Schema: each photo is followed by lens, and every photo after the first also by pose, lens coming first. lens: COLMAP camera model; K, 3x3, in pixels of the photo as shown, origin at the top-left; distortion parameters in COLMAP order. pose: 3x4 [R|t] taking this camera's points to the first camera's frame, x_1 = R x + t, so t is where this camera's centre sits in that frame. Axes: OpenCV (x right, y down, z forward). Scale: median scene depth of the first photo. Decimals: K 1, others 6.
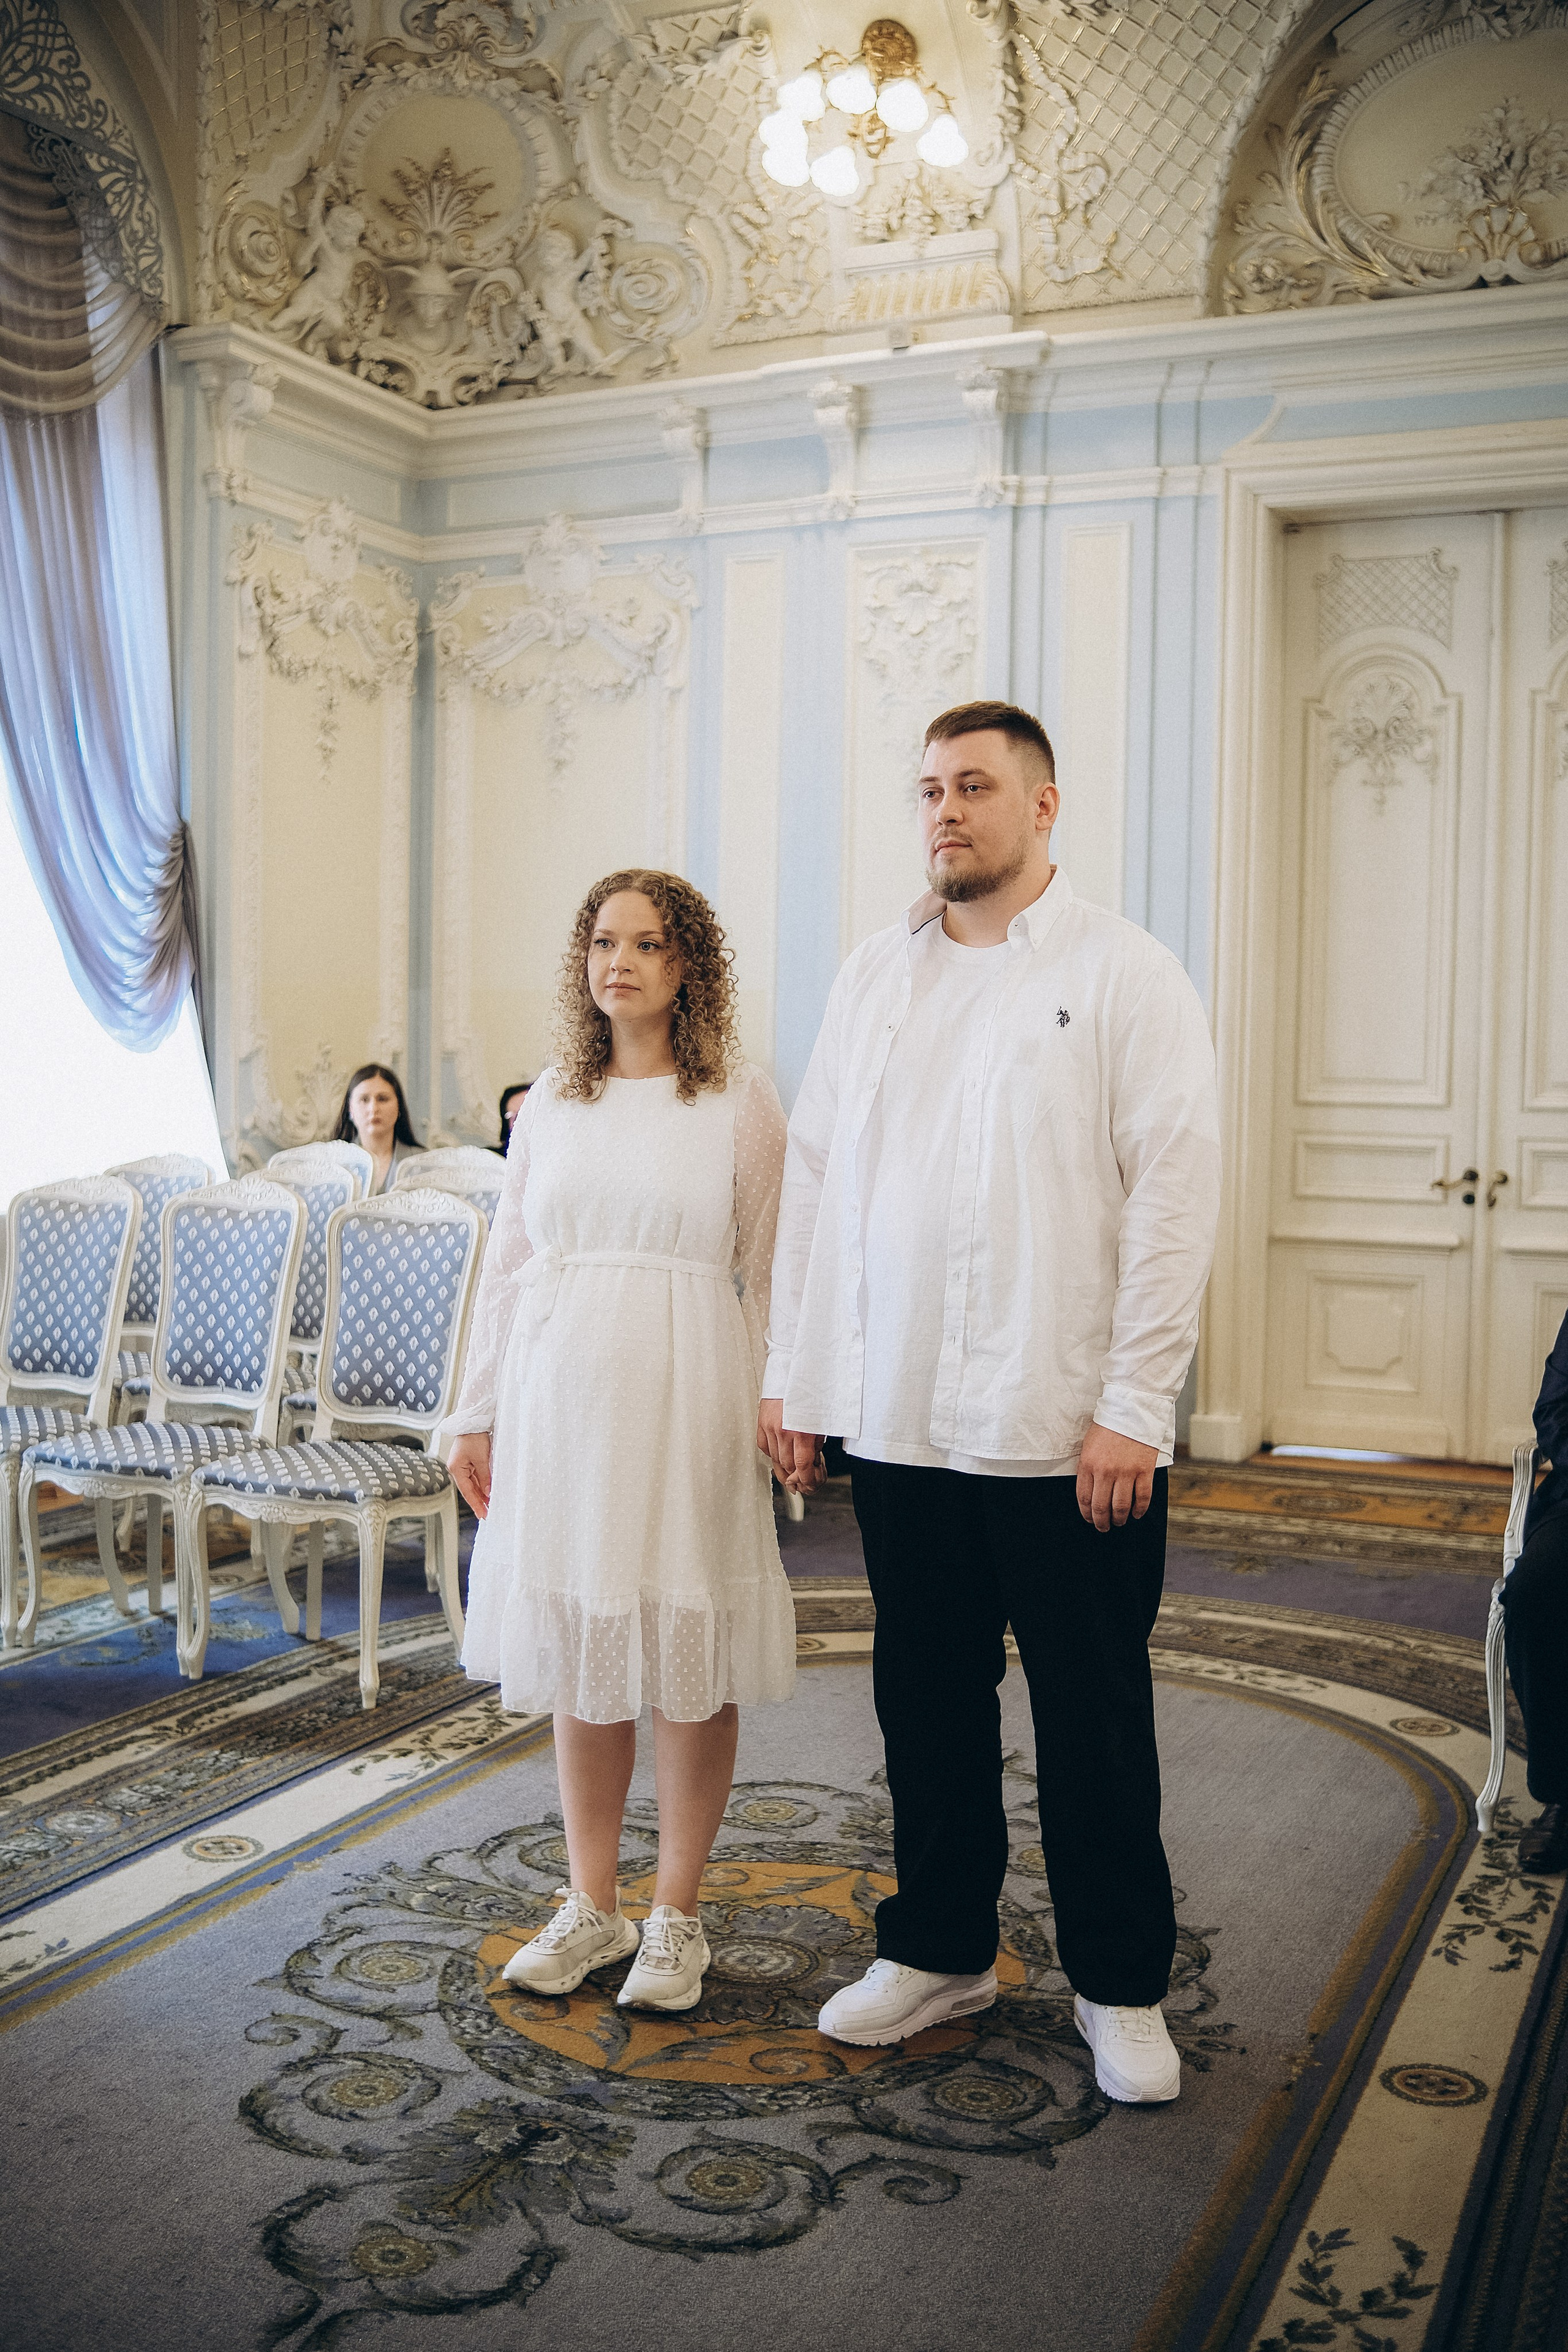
lens RADIAL K [[2380.7, 0, 745.1], [0, 2380.7, 1173.8], [0, 0, 1]] dist [-0.133751, 0.218343]
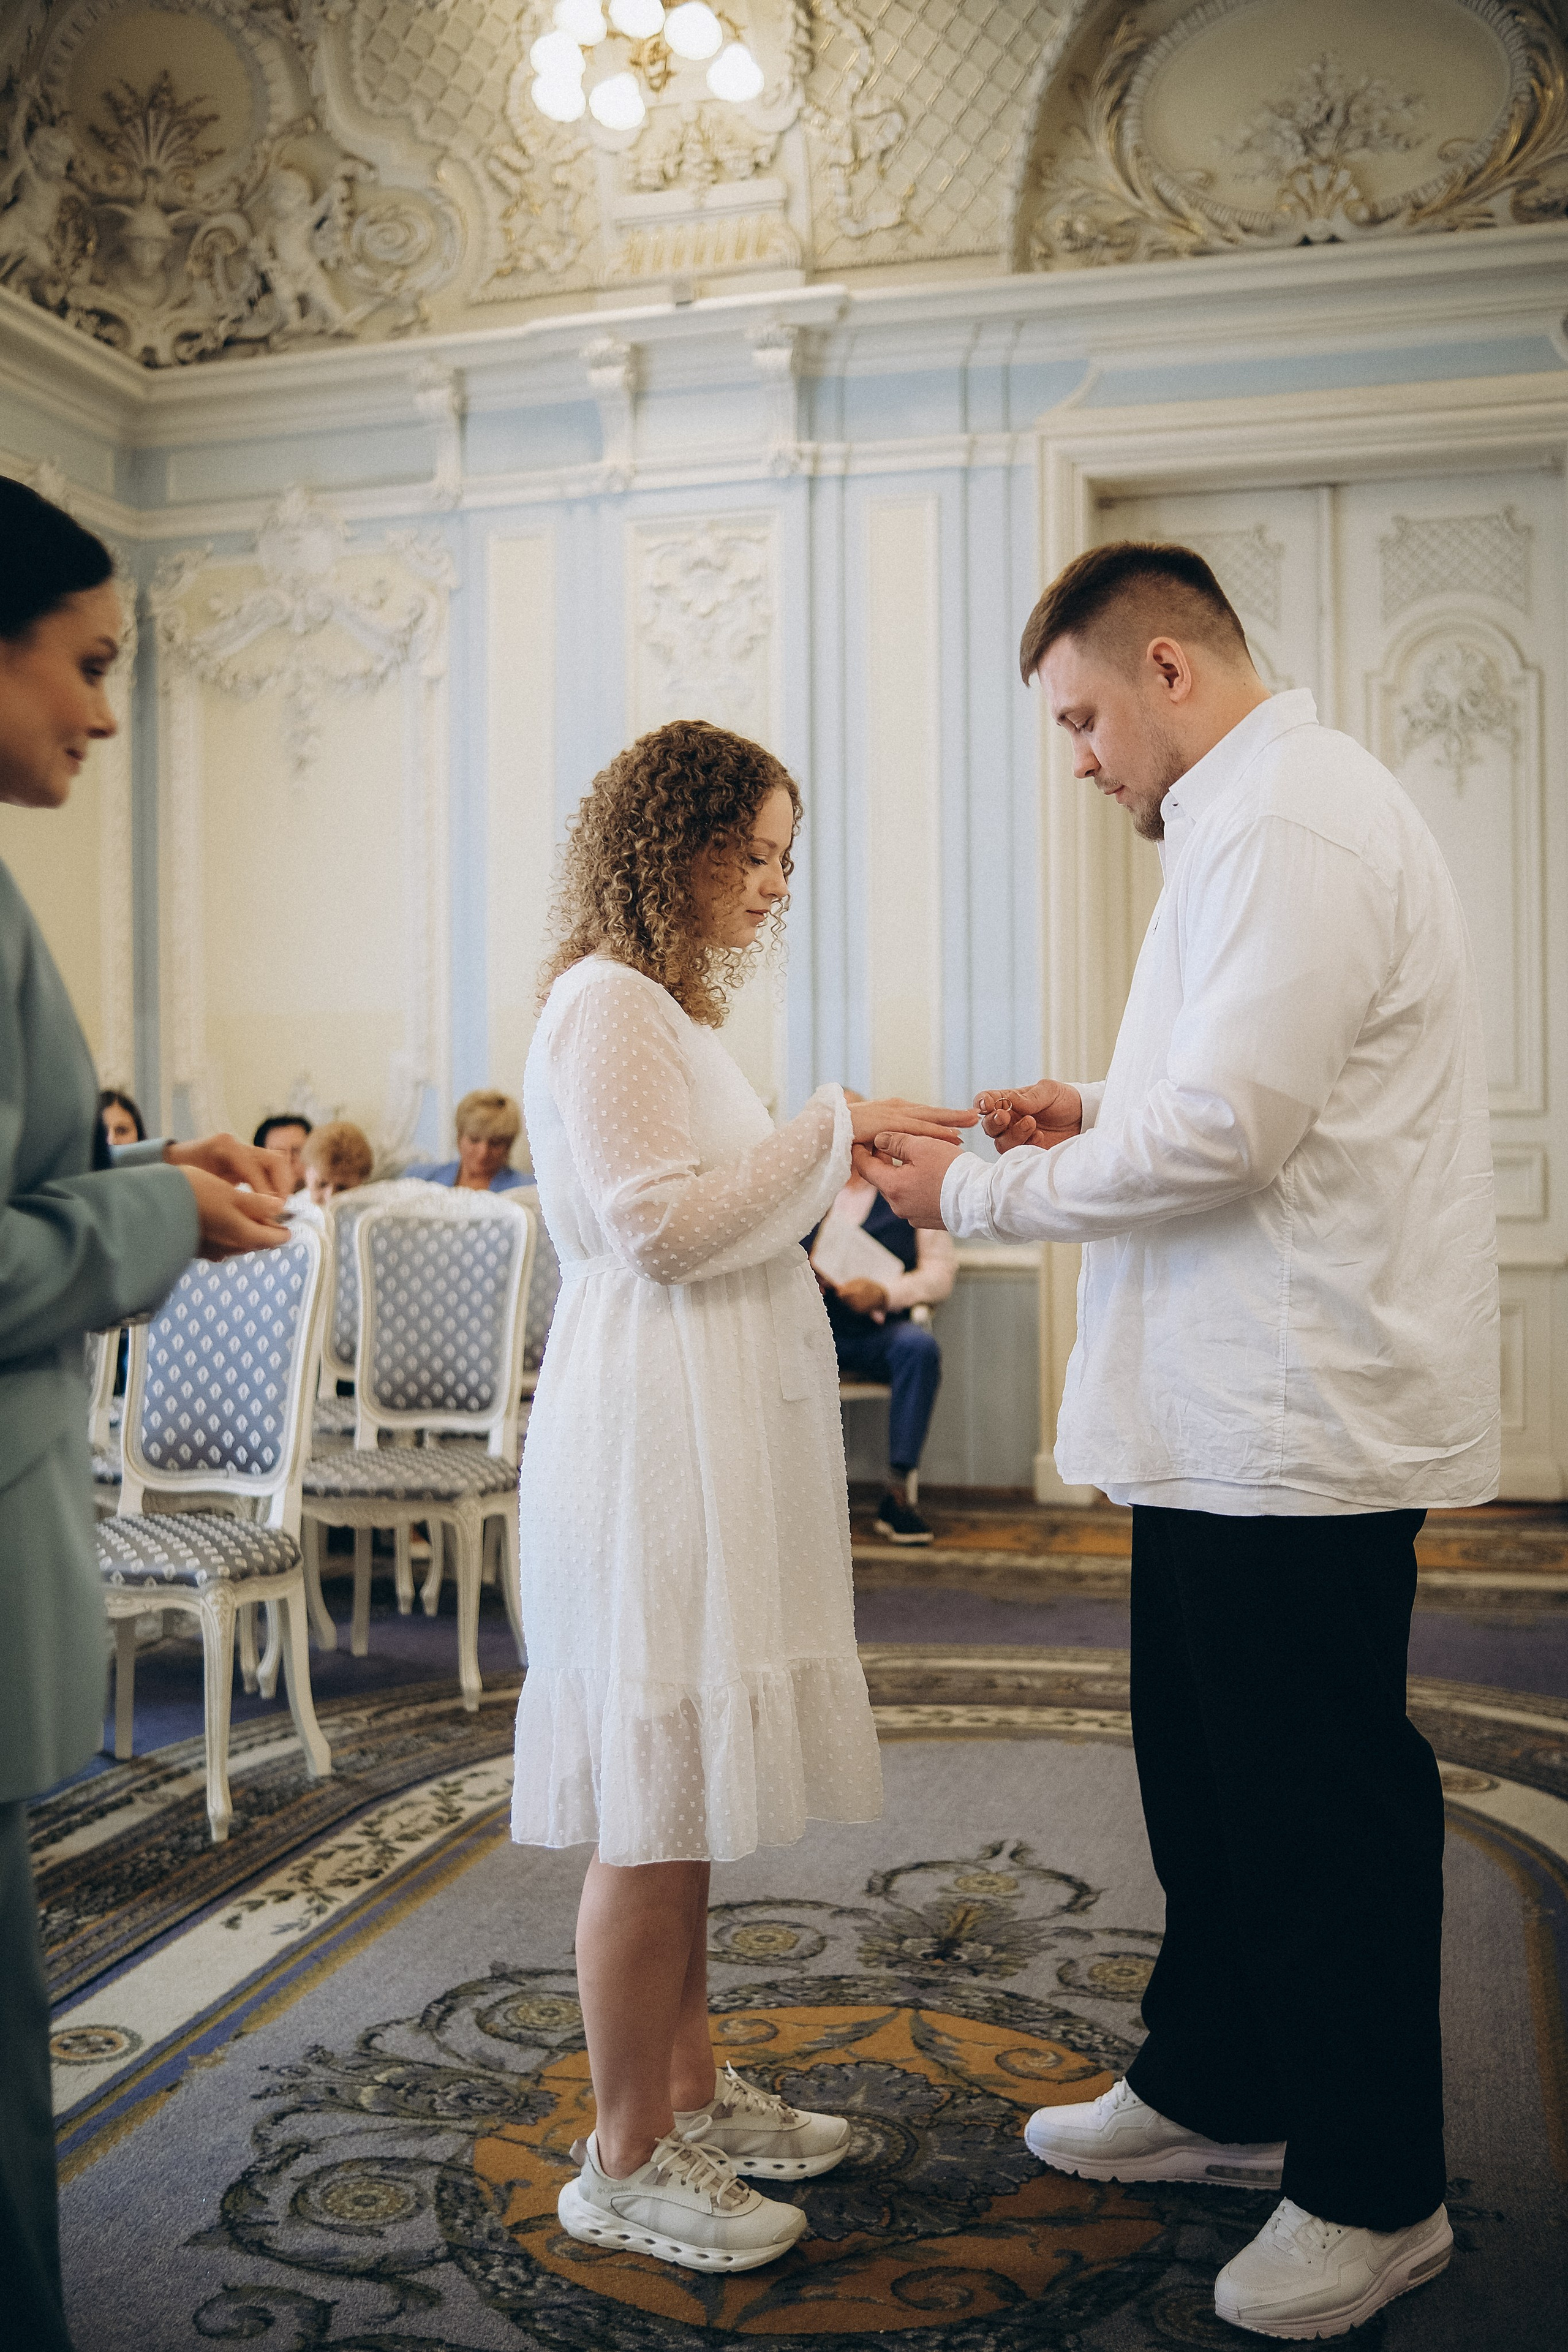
lens RADIAL K [[2367.5, 0, 762.2], [0, 2367.5, 1176.1], [0, 0, 1]] dist [-0.120257, 0.203118]
pose [[0.986397, -0.024989, 0.162472, -0.066272], [0.029775, 0.999189, -0.027091, 0.017129], [-0.161663, 0.031560, 0.986341, 0.113114]]
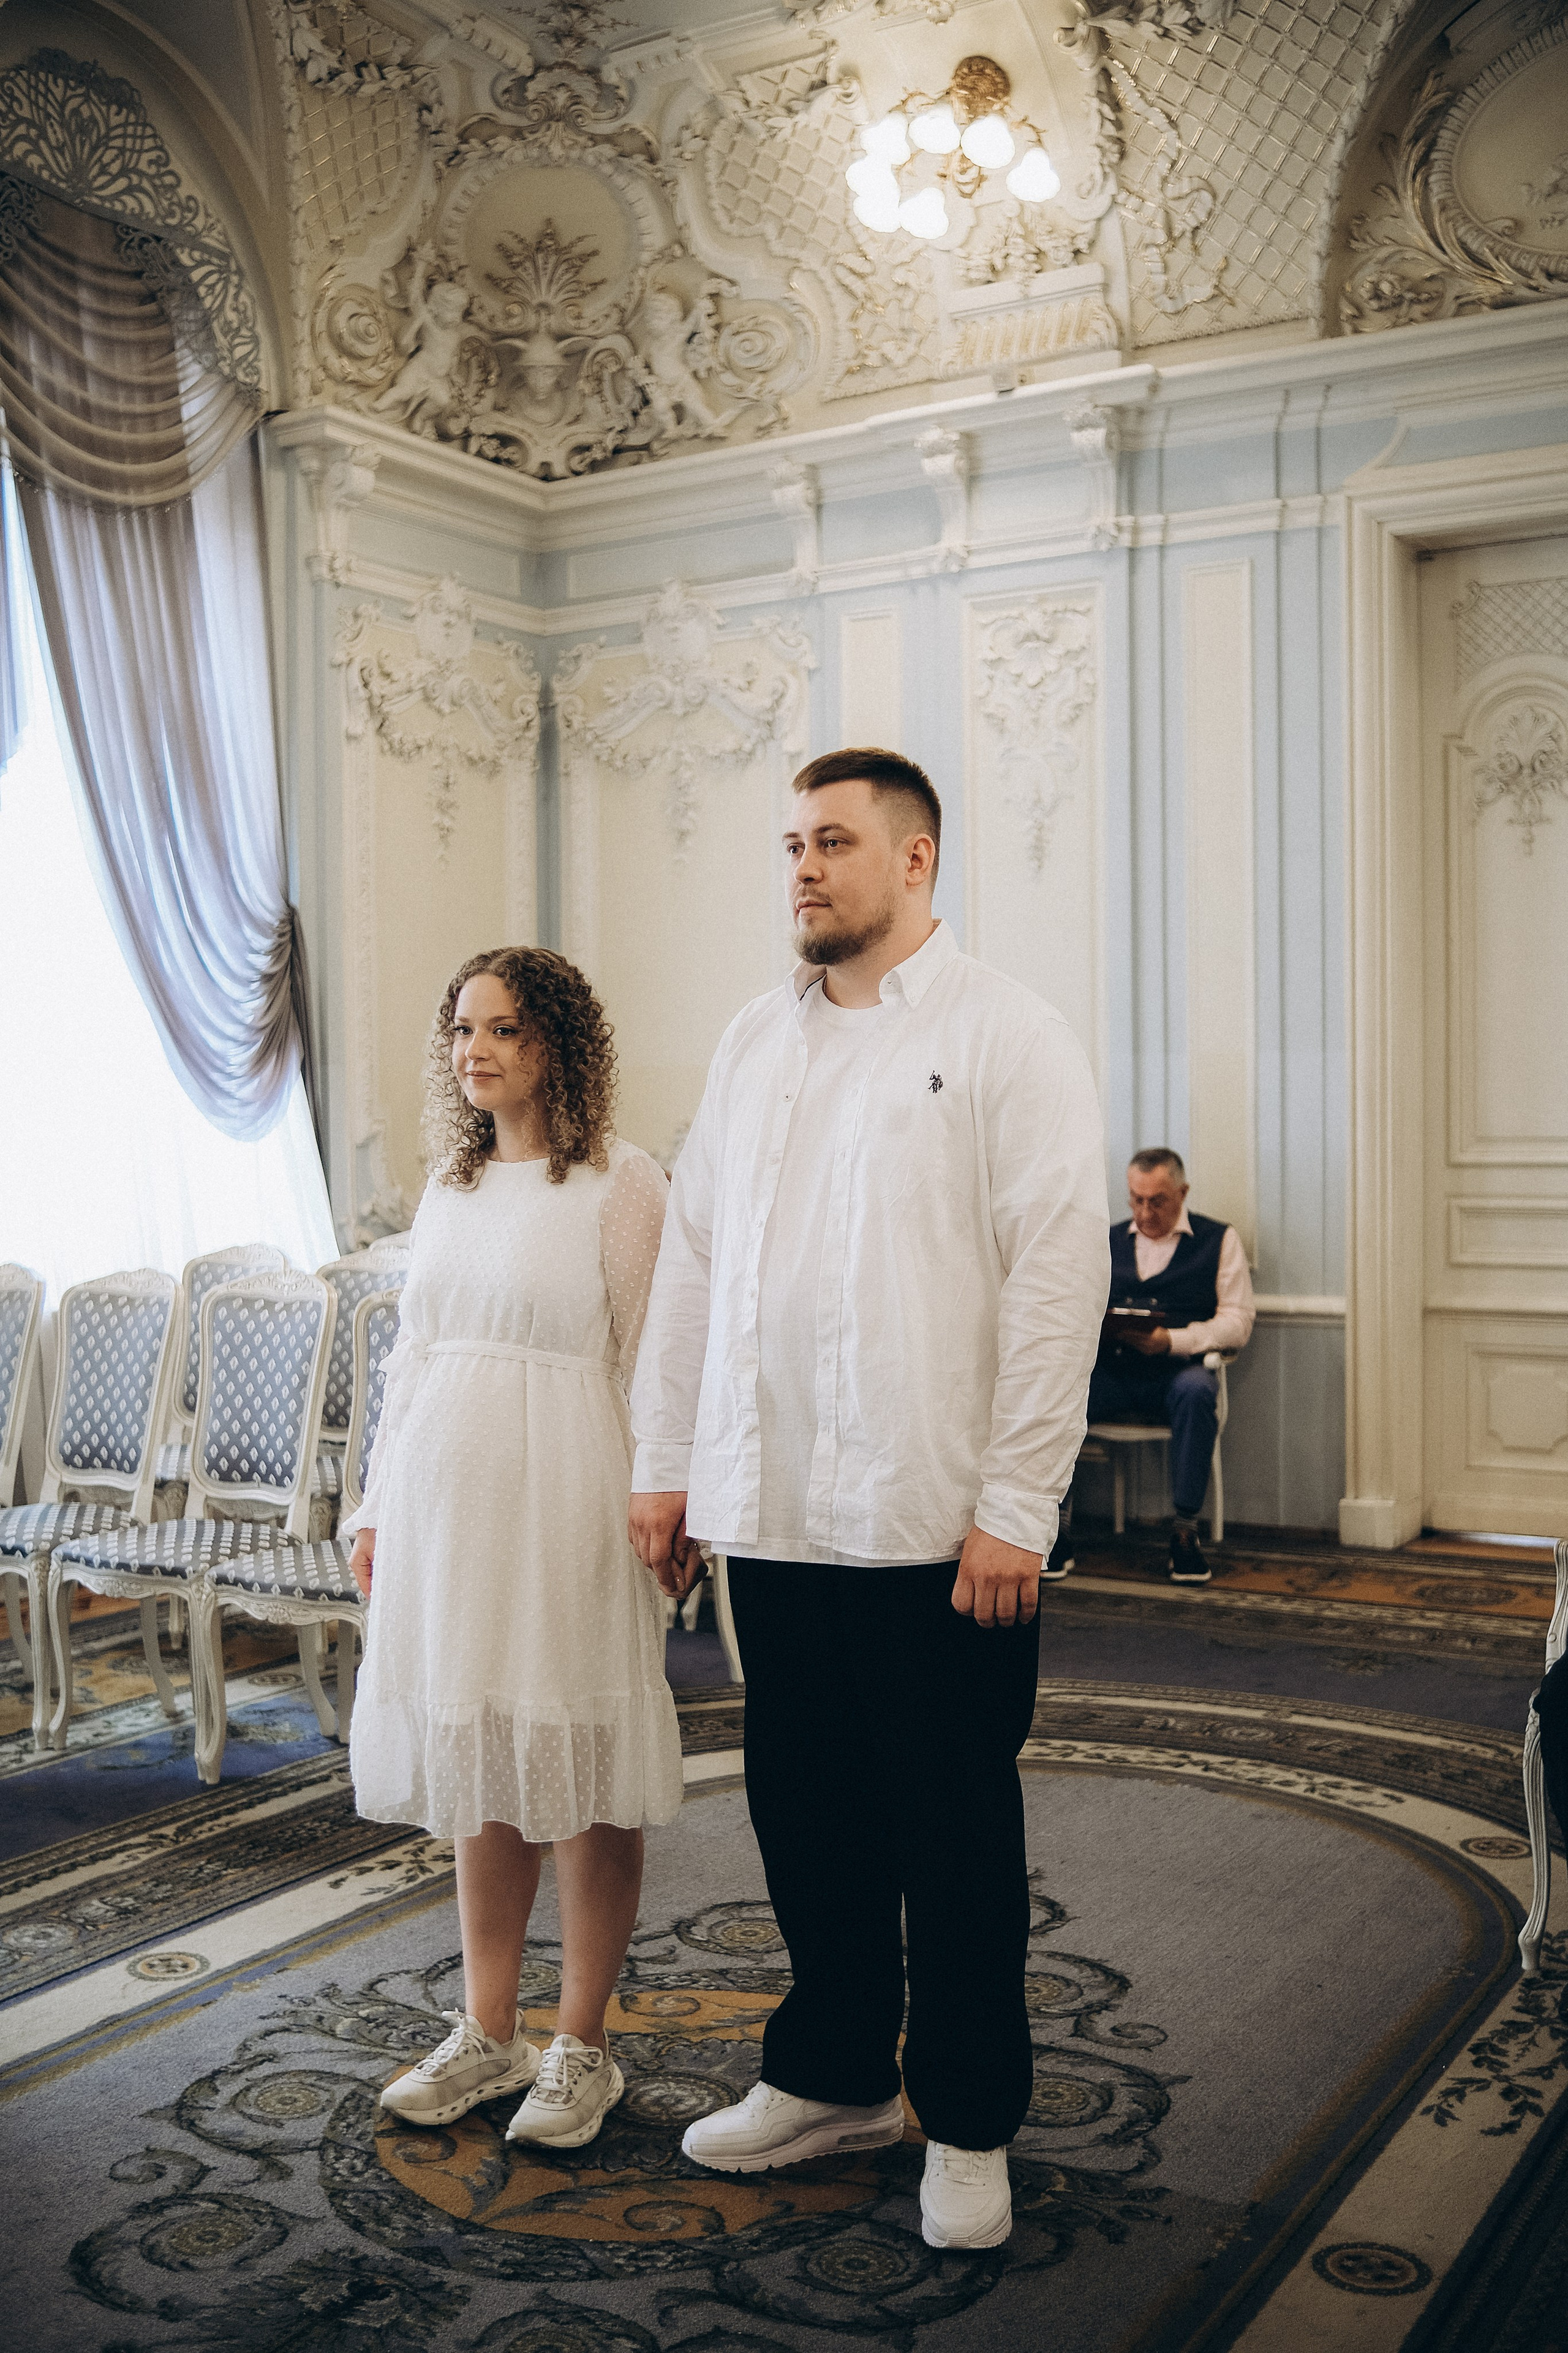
lens RADIAL K [[2421.9, 0, 738.7], [0, 2421.9, 1167.4], [0, 0, 1]] dist [-0.128924, 0.214662]
pose [[0.992397, -0.023497, -0.120814, 0.074727], [0.019480, 0.999221, -0.034321, -0.001611], [0.121526, 0.031706, 0.992082, 0.024216]]
